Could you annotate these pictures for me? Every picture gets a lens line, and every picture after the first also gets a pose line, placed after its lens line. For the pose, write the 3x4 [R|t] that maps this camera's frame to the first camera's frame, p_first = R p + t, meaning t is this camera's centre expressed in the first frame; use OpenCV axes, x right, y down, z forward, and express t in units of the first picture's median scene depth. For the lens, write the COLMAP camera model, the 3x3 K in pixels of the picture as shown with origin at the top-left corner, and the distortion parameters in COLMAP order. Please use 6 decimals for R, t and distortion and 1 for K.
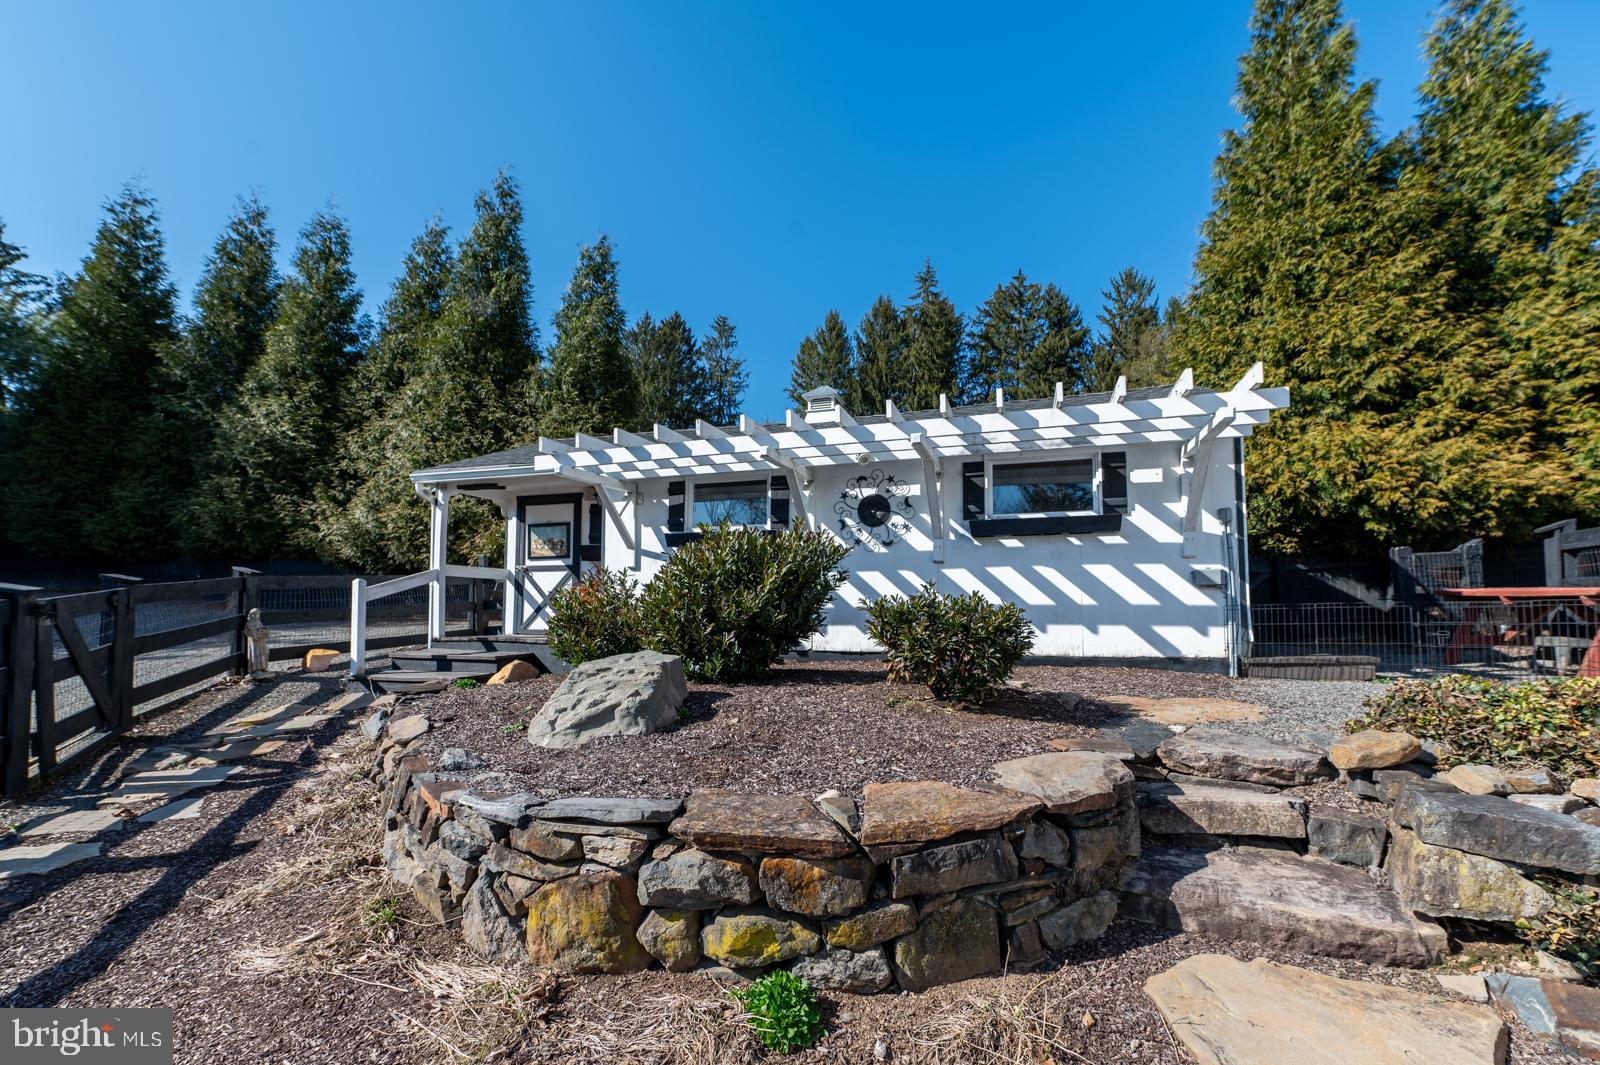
lens RADIAL K [[699.4, 0, 800.0], [0, 699.4, 532.5], [0, 0, 1]] dist [0.000148, 0.000002]
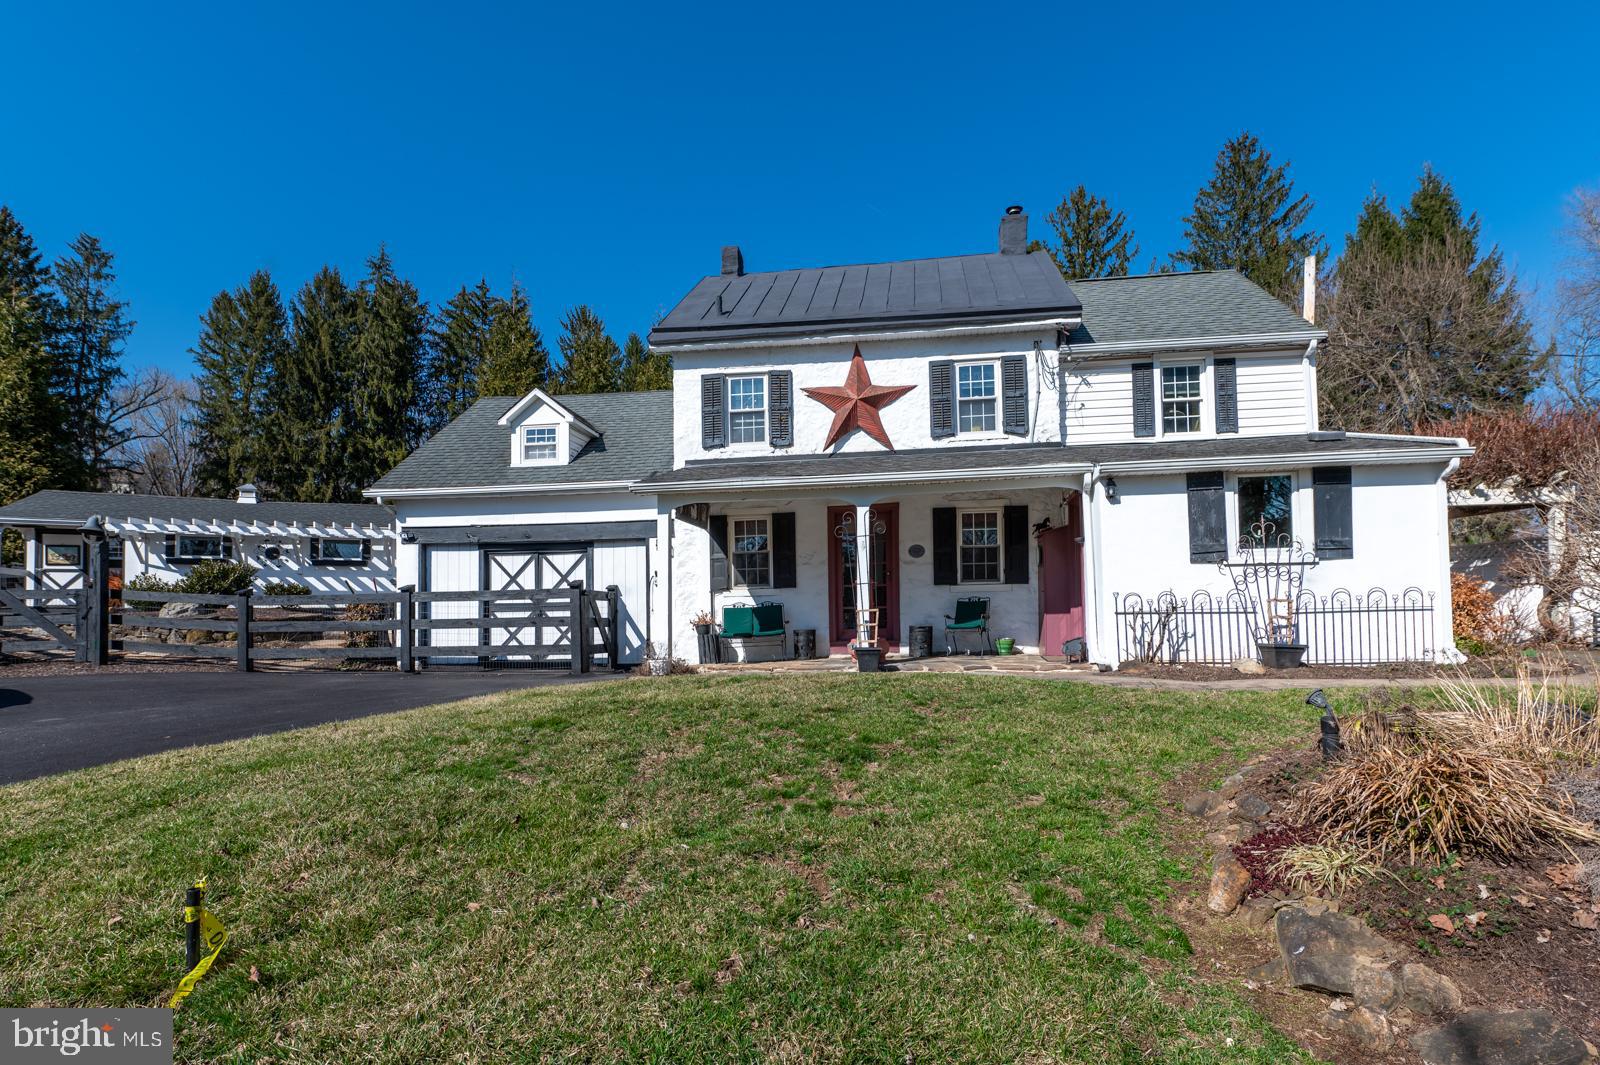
lens RADIAL K [[846.8, 0, 799.3], [0, 846.8, 600.6], [0, 0, 1]] dist [-0.001597, -0.001135]
pose [[0.815521, 0.011151, 0.578621, -0.075609], [-0.055845, 0.996665, 0.059501, -0.102580], [-0.576027, -0.080837, 0.813423, -1.792515]]
